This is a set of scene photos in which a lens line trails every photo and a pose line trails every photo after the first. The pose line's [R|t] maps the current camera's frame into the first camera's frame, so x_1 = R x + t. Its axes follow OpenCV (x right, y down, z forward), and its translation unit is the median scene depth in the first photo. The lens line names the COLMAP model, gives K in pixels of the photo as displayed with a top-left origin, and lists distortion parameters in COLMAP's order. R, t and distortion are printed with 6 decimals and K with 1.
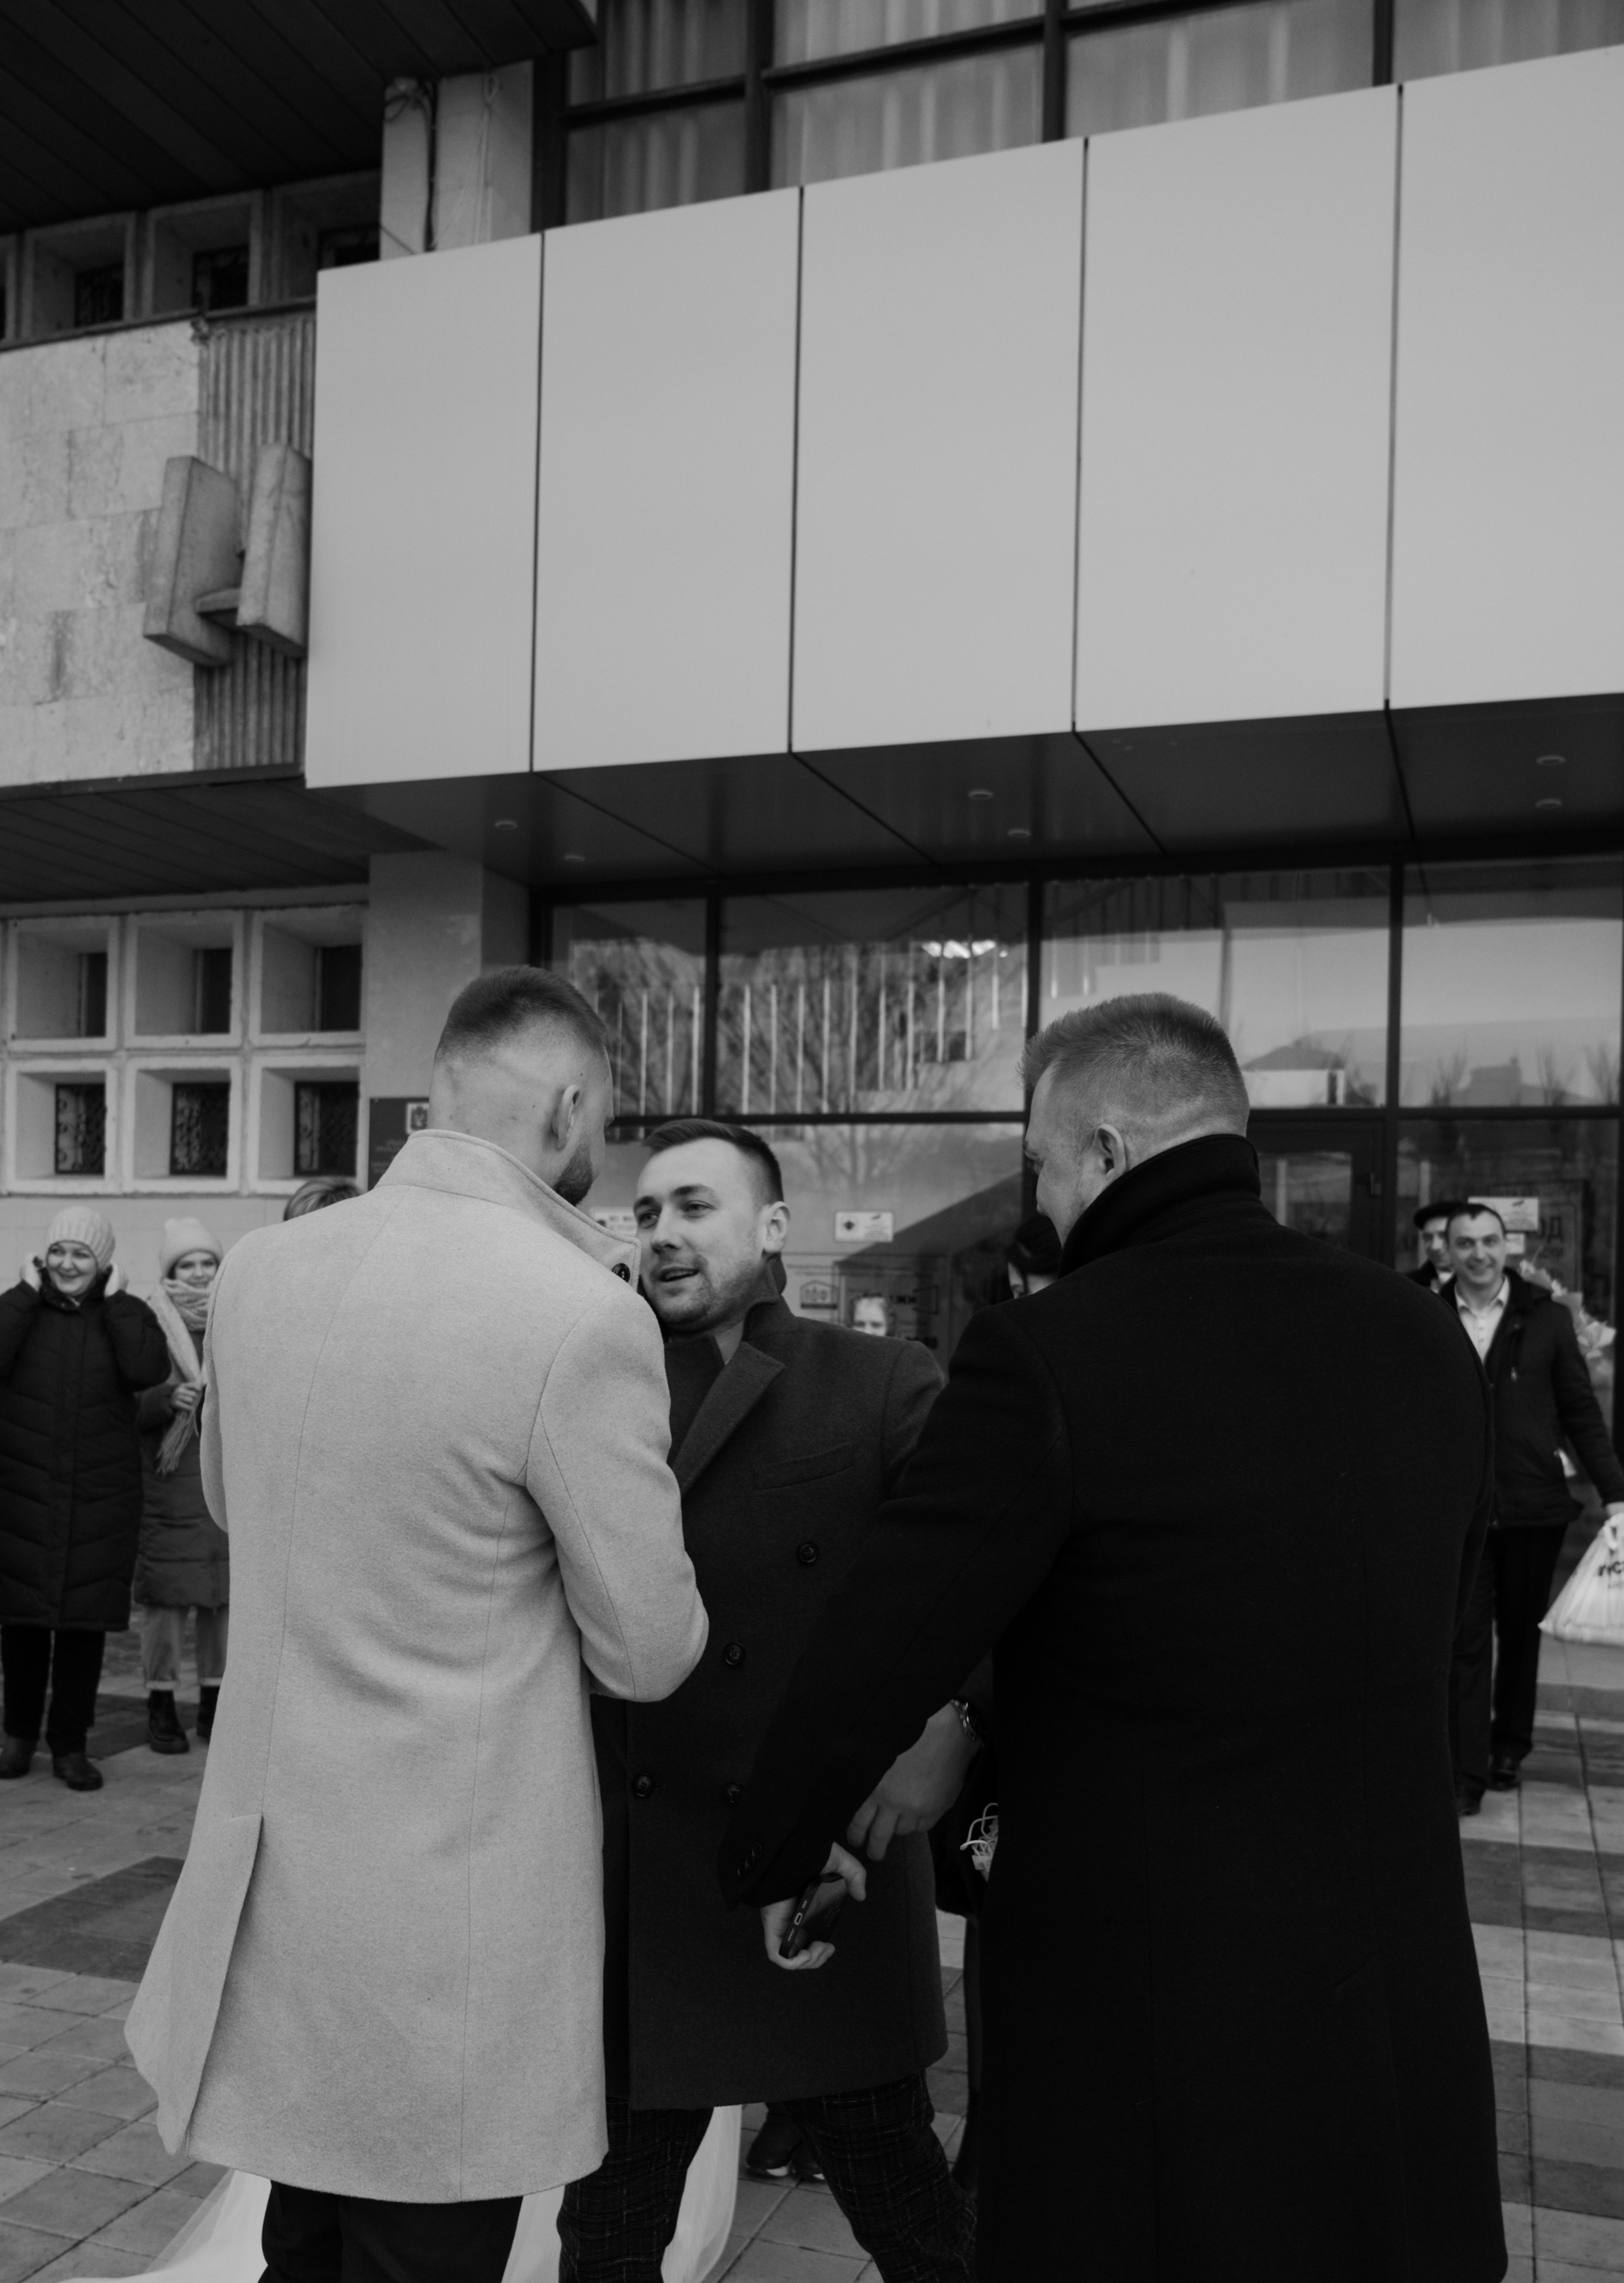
lens RADIAL K [[2040.7, 0, 773.0], [0, 2040.7, 1294.9], [0, 0, 1]] dist [-0.003138, 0.004578]
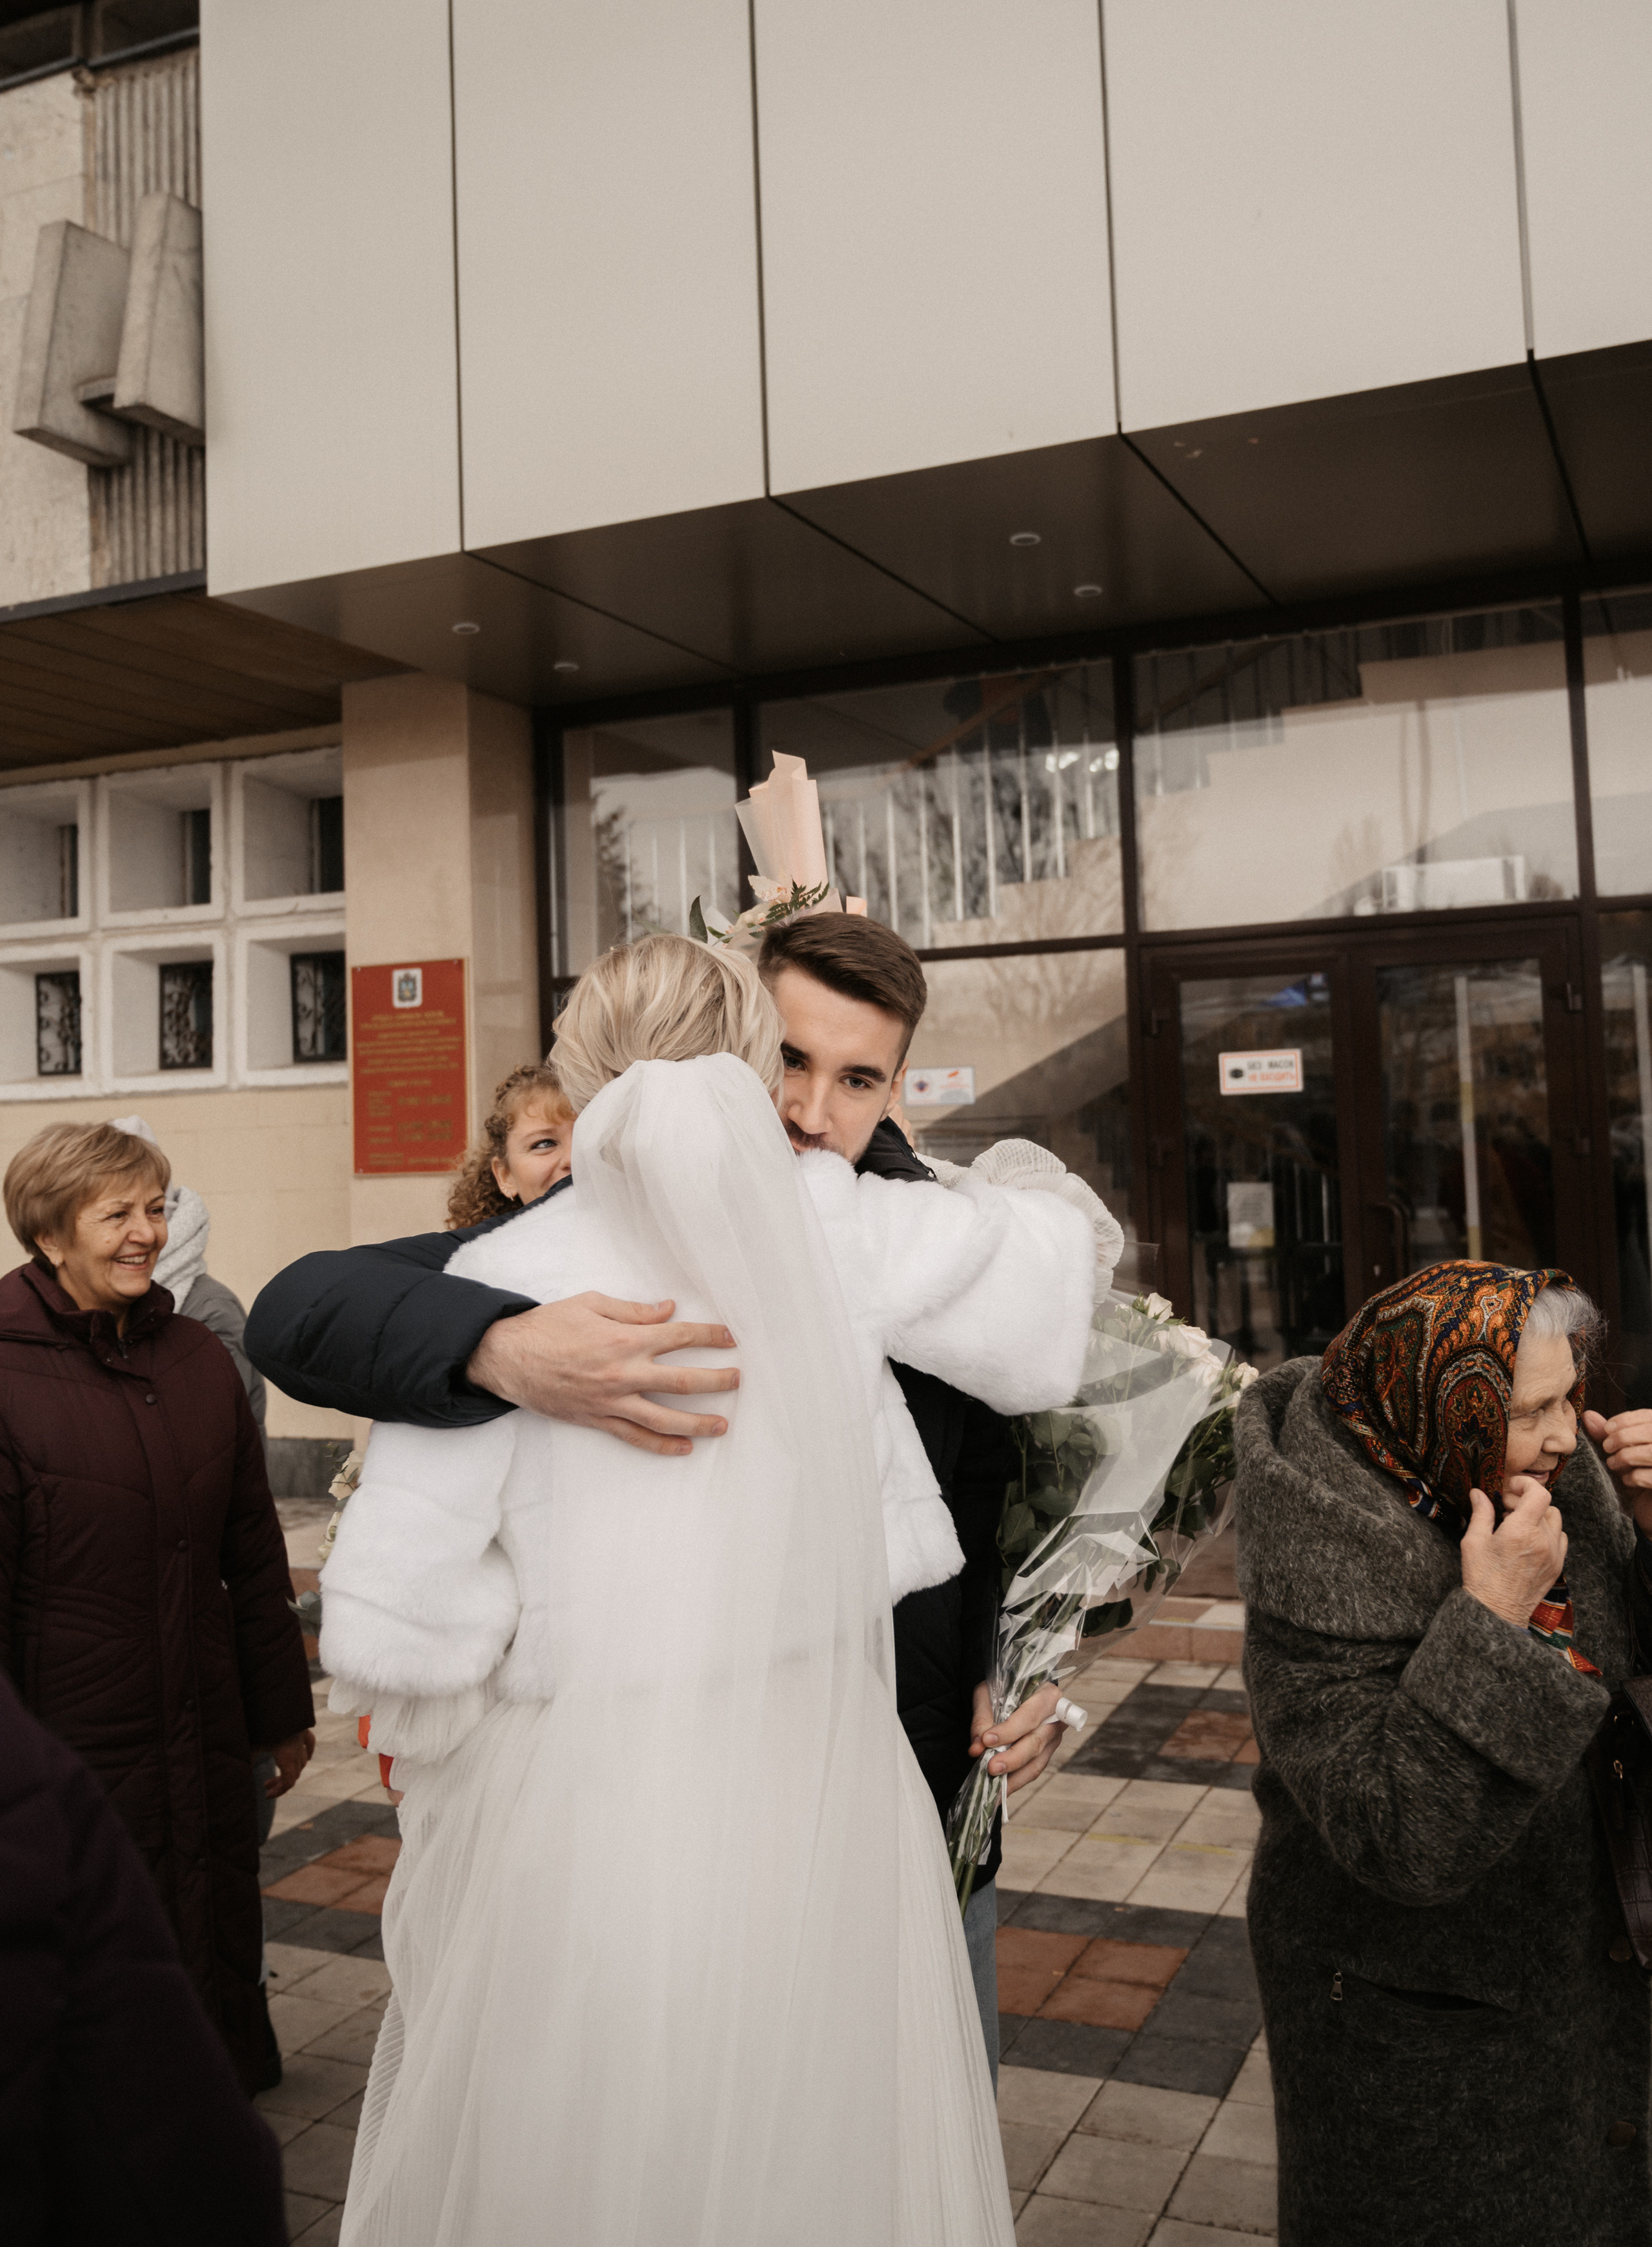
lens RADIAL K [[2030.6, 0, 824.6], [0, 2030.6, 1005.3], [0, 0, 1]] dist [0.005843, 0.011378]
pose [[0.995399, -0.059445, -0.075142, 0.068186], [0.053879, 0.995798, -0.074050, -0.008853], [0.079228, 0.069661, 0.994420, 0.203956]]
